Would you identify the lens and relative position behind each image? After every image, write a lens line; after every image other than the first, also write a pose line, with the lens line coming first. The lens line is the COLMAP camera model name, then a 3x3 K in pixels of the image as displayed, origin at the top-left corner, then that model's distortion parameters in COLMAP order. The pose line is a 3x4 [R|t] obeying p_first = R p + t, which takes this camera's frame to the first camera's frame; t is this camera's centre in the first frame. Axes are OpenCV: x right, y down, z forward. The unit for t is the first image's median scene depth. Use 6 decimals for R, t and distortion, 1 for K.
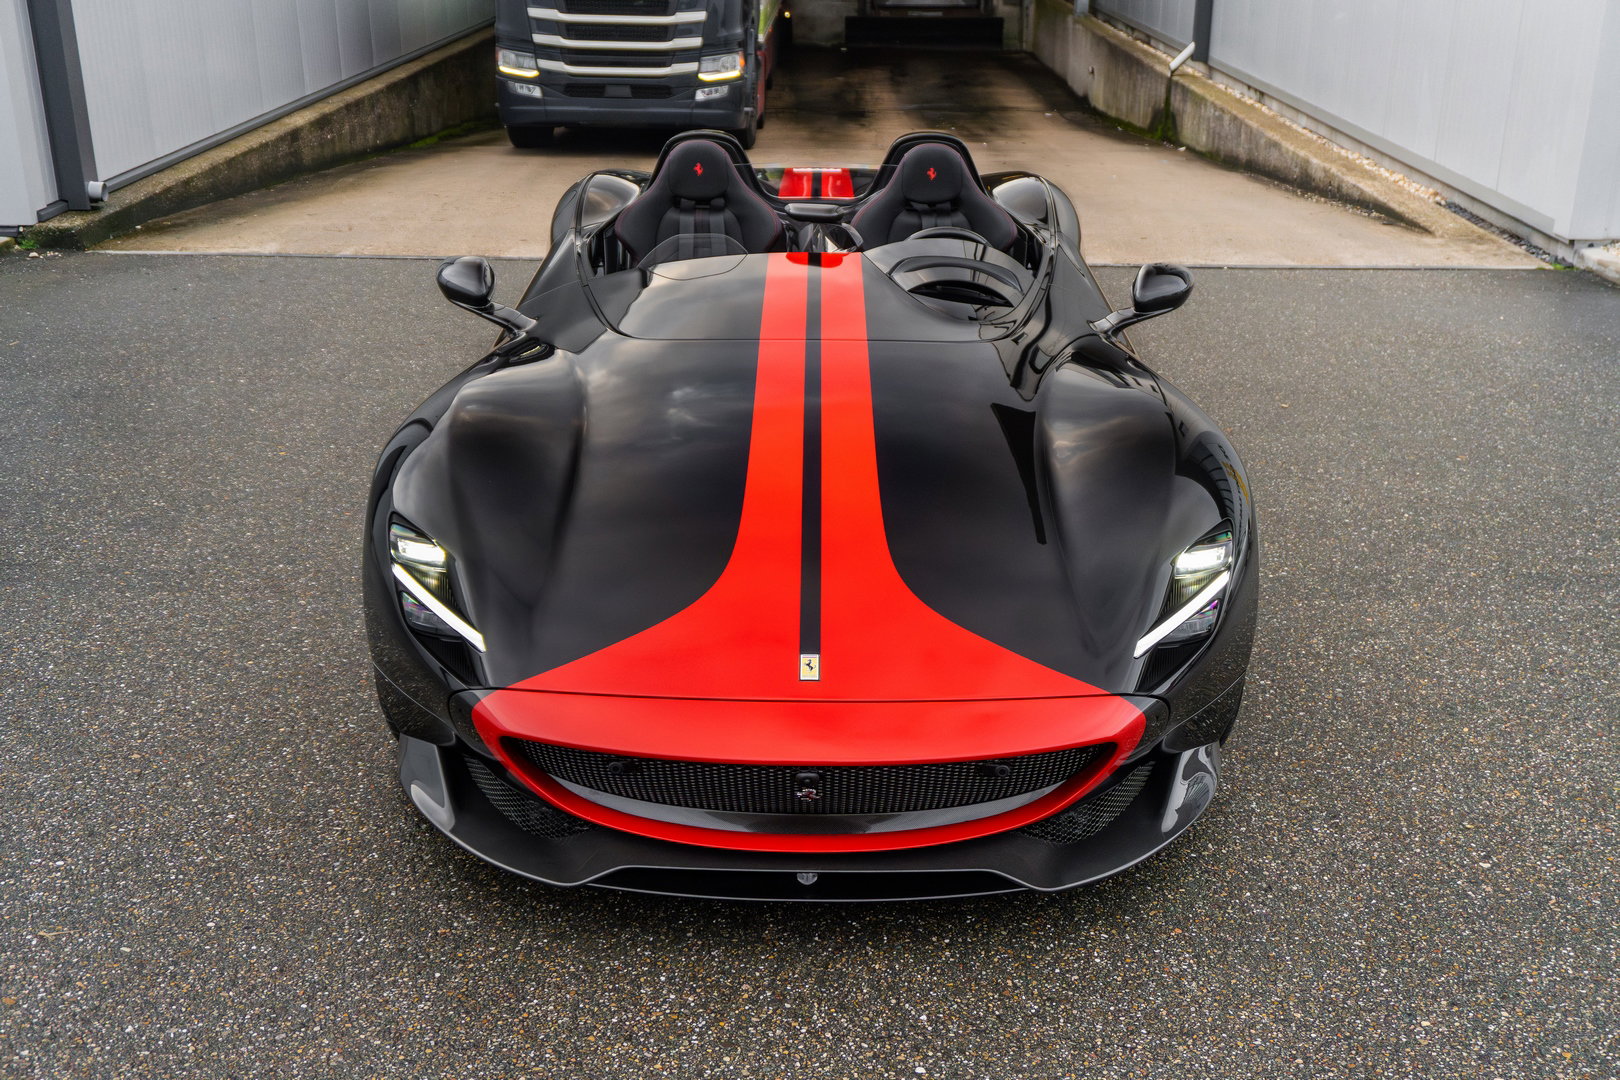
lens RADIAL K [[1689.9, 0, 810.0], [0, 1689.9, 540.0], [0, 0, 1]] dist [-0.002740, -0.005997]
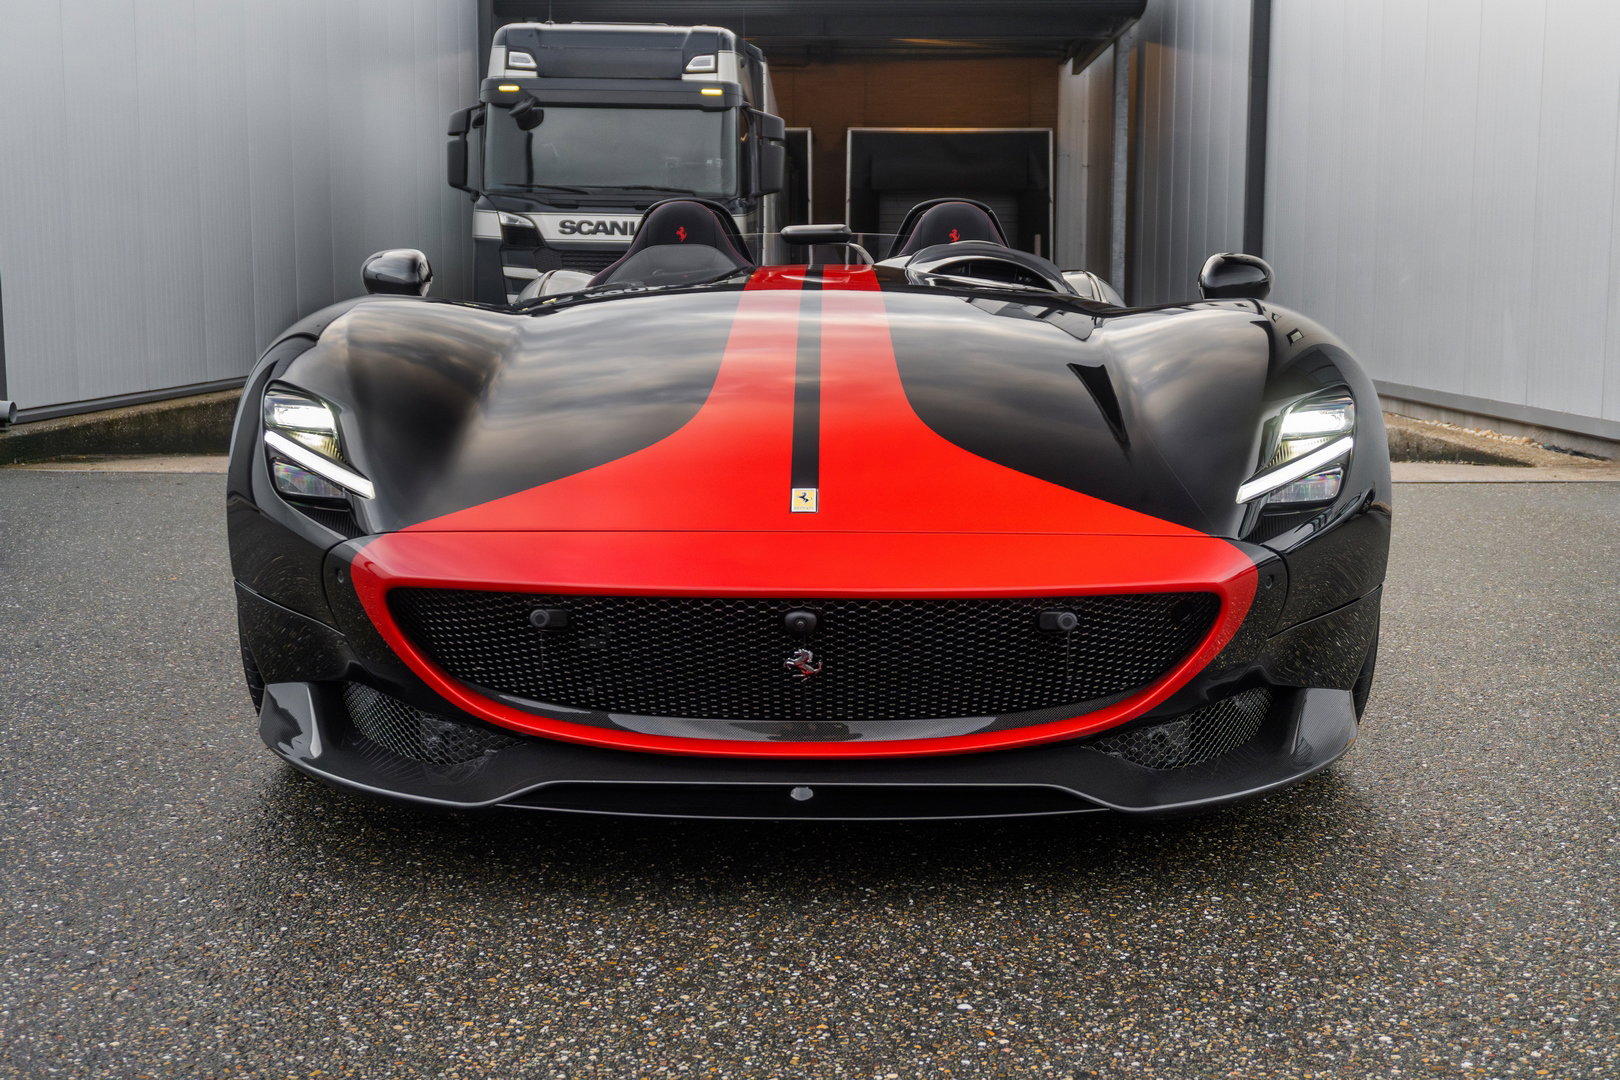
lens RADIAL K [[1904.9, 0, 804.4], [0, 1904.9, 537.3], [0, 0, 1]] dist [-0.014697, -0.012793]
pose [[0.999964, -0.001797, -0.008243, 0.002039], [-0.000279, 0.969477, -0.245181, 0.096872], [0.008432, 0.245174, 0.969442, 0.060317]]
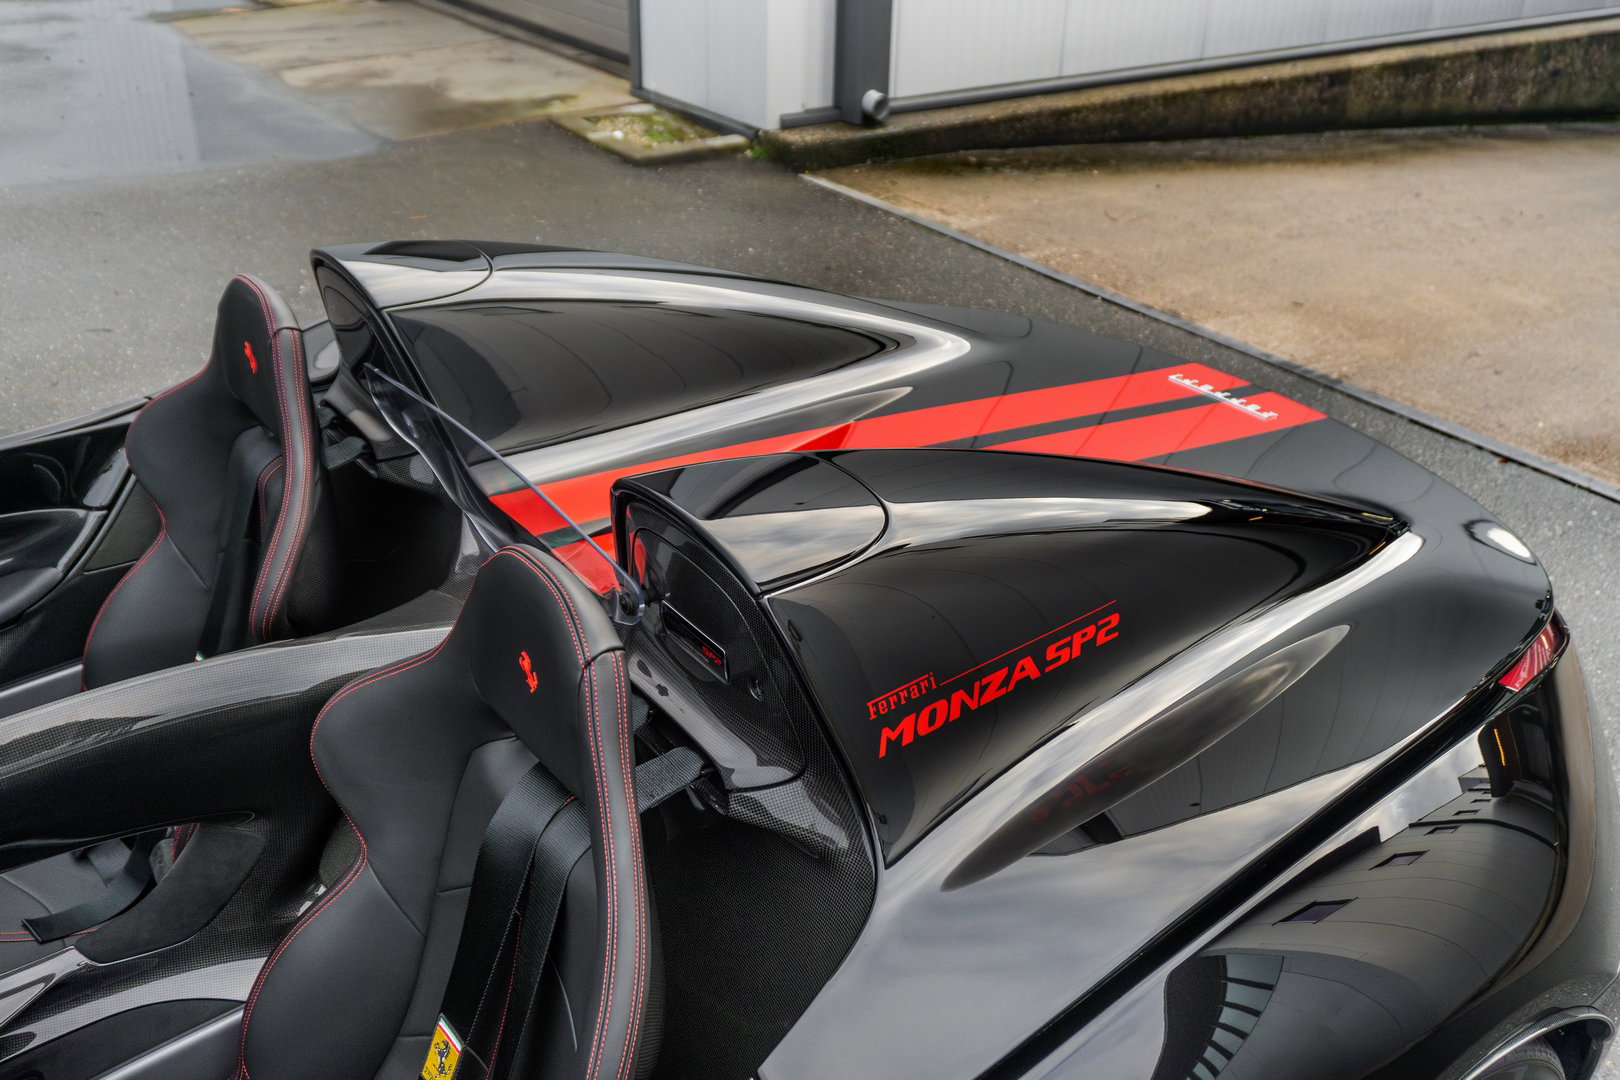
lens RADIAL K [[1398.6, 0, 853.6], [0, 1398.6, 542.7], [0, 0, 1]] dist [-0.003555, -0.000071]
pose [[0.597678, 0.388961, -0.701064, 0.127776], [-0.309513, 0.918584, 0.245776, -0.170394], [0.739583, 0.070093, 0.669406, 0.538797]]
